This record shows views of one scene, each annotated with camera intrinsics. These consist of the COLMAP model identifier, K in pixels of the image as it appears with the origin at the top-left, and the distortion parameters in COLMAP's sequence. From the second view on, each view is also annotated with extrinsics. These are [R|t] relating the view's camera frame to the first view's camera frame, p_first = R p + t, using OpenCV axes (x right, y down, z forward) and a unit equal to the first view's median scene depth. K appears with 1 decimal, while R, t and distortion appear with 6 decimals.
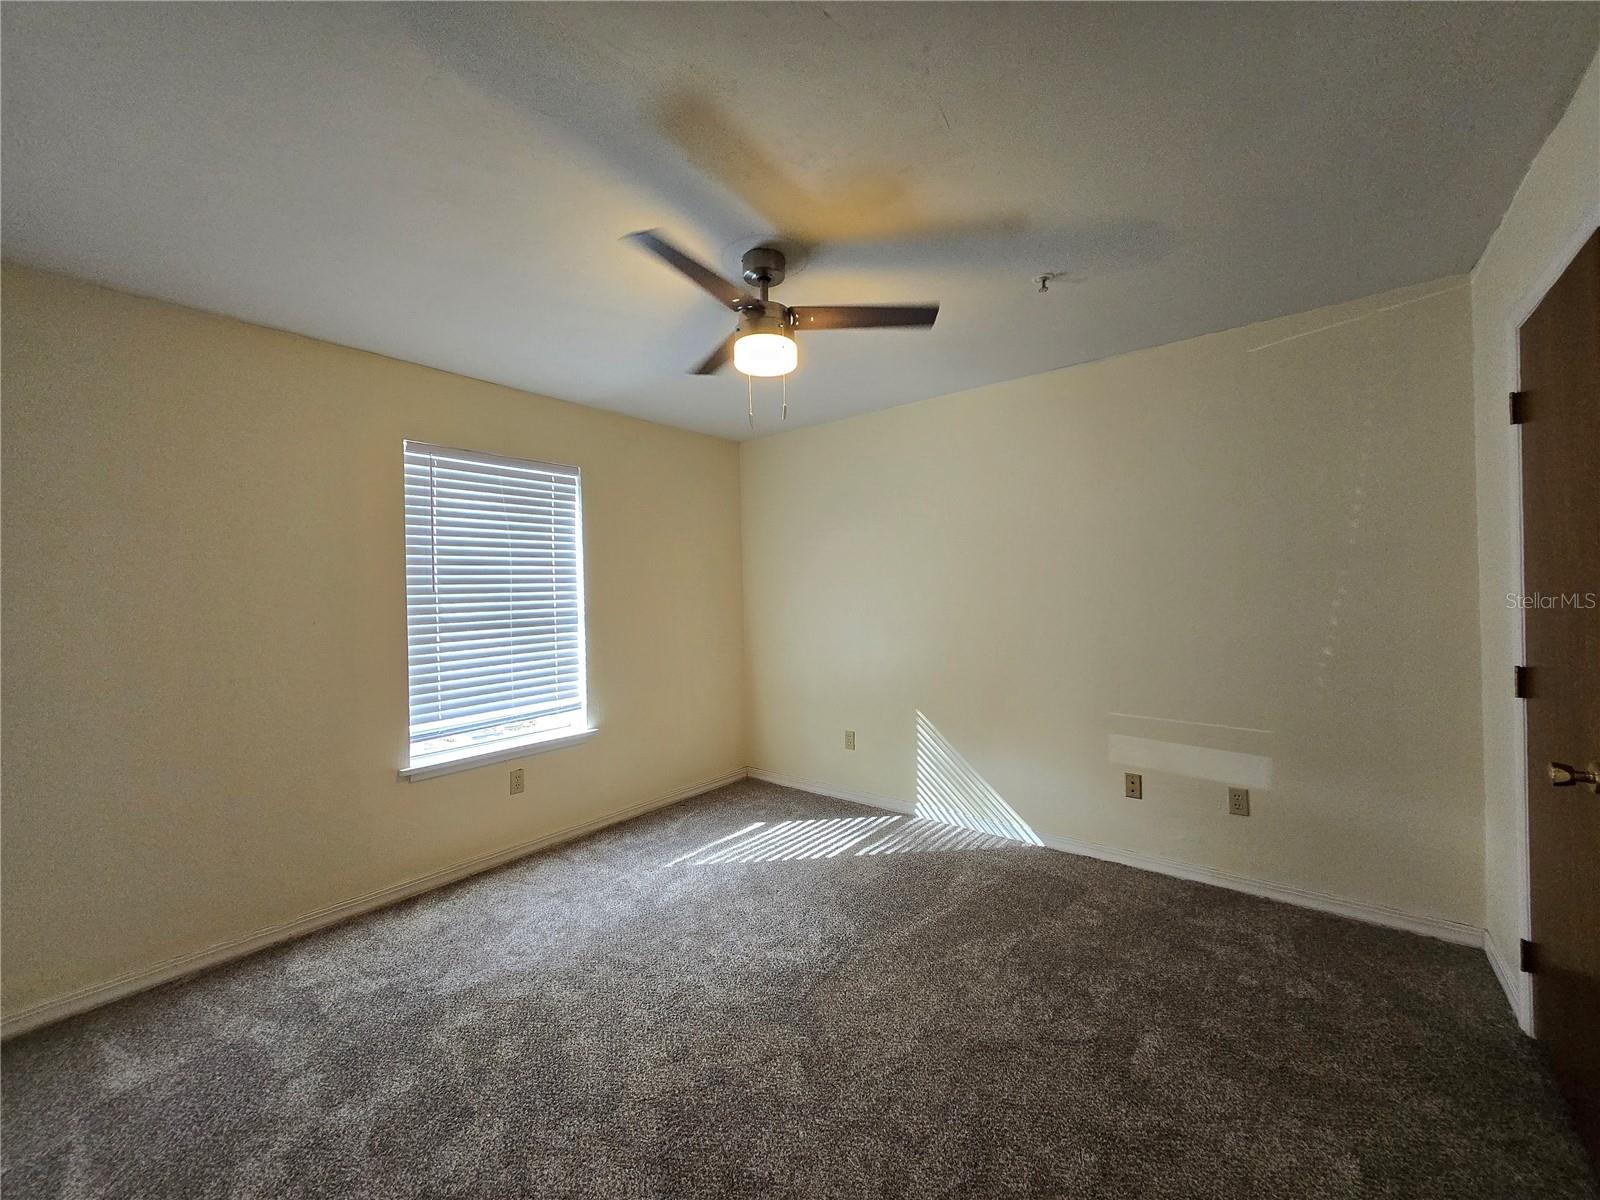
lens RADIAL K [[619.4, 0, 797.5], [0, 619.4, 590.7], [0, 0, 1]] dist [0.001926, 0.000591]
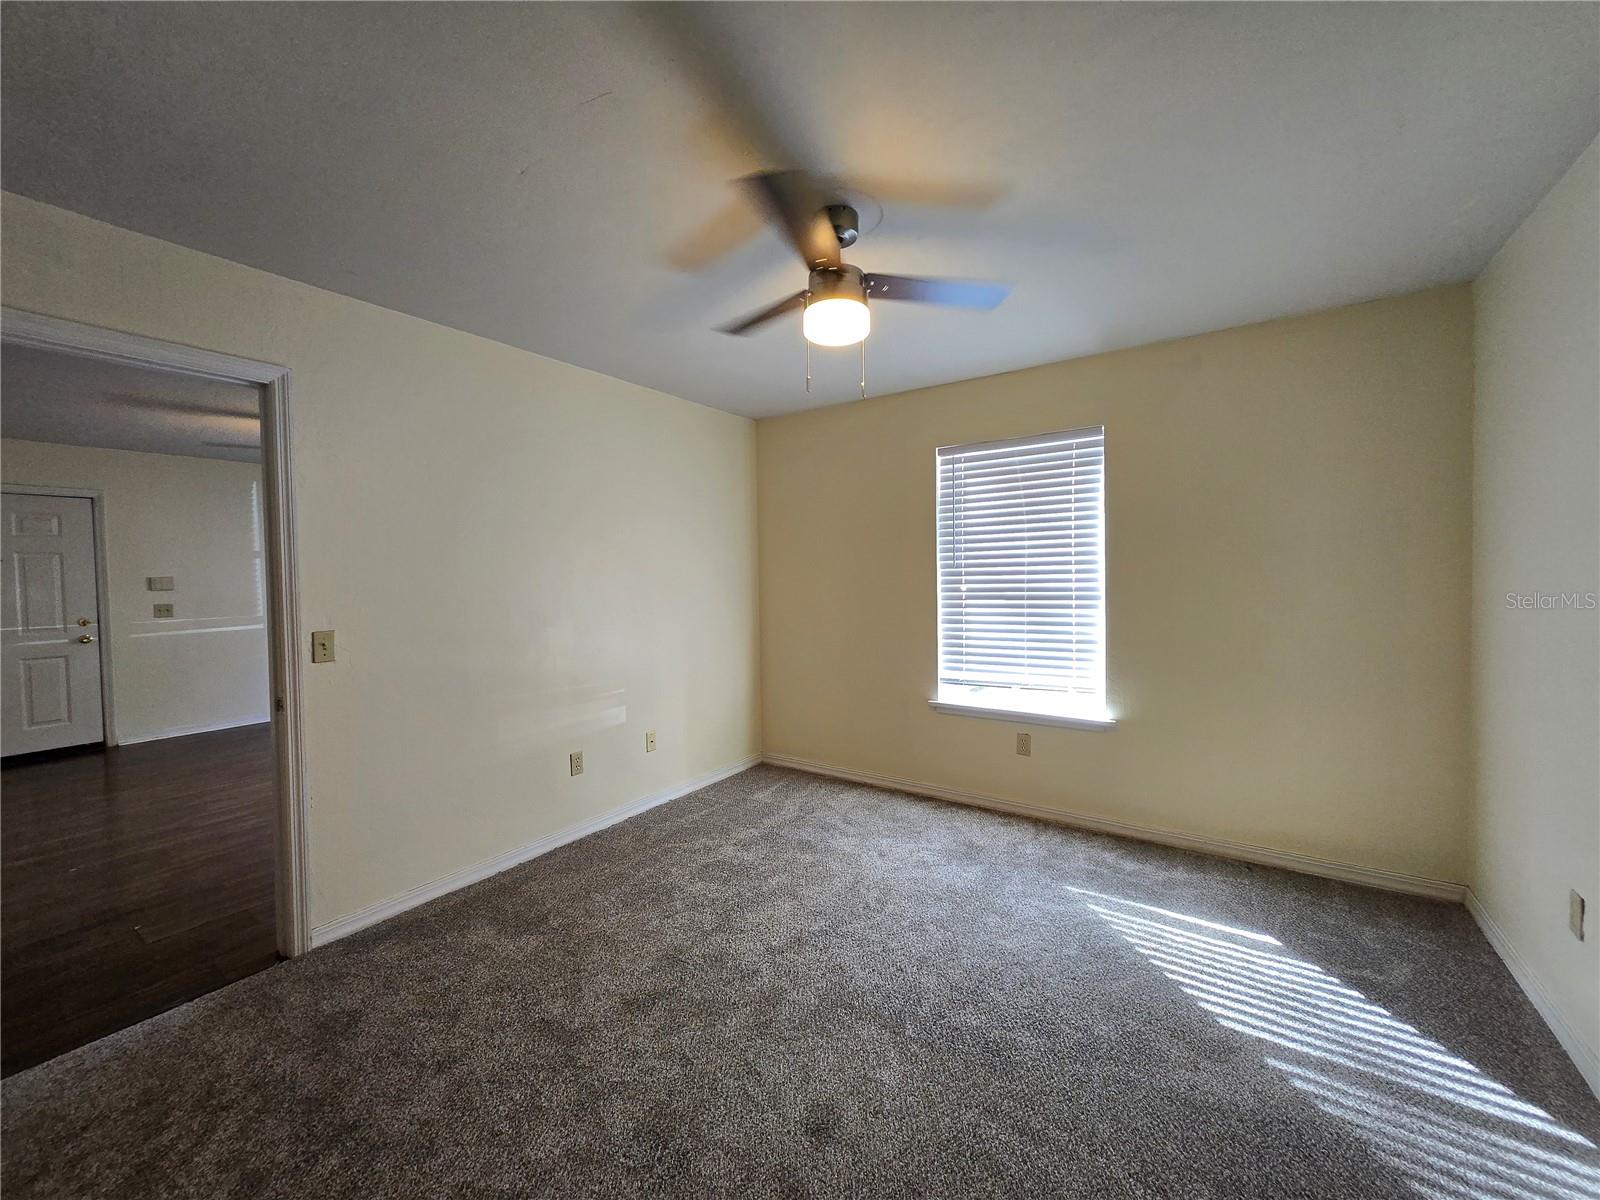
lens RADIAL K [[623.6, 0, 804.2], [0, 623.6, 591.7], [0, 0, 1]] dist [0.002476, -0.003248]
pose [[0.082570, 0.056076, -0.995006, 0.559305], [0.019769, 0.998127, 0.057892, -0.023563], [0.996389, -0.024451, 0.081307, 0.534497]]
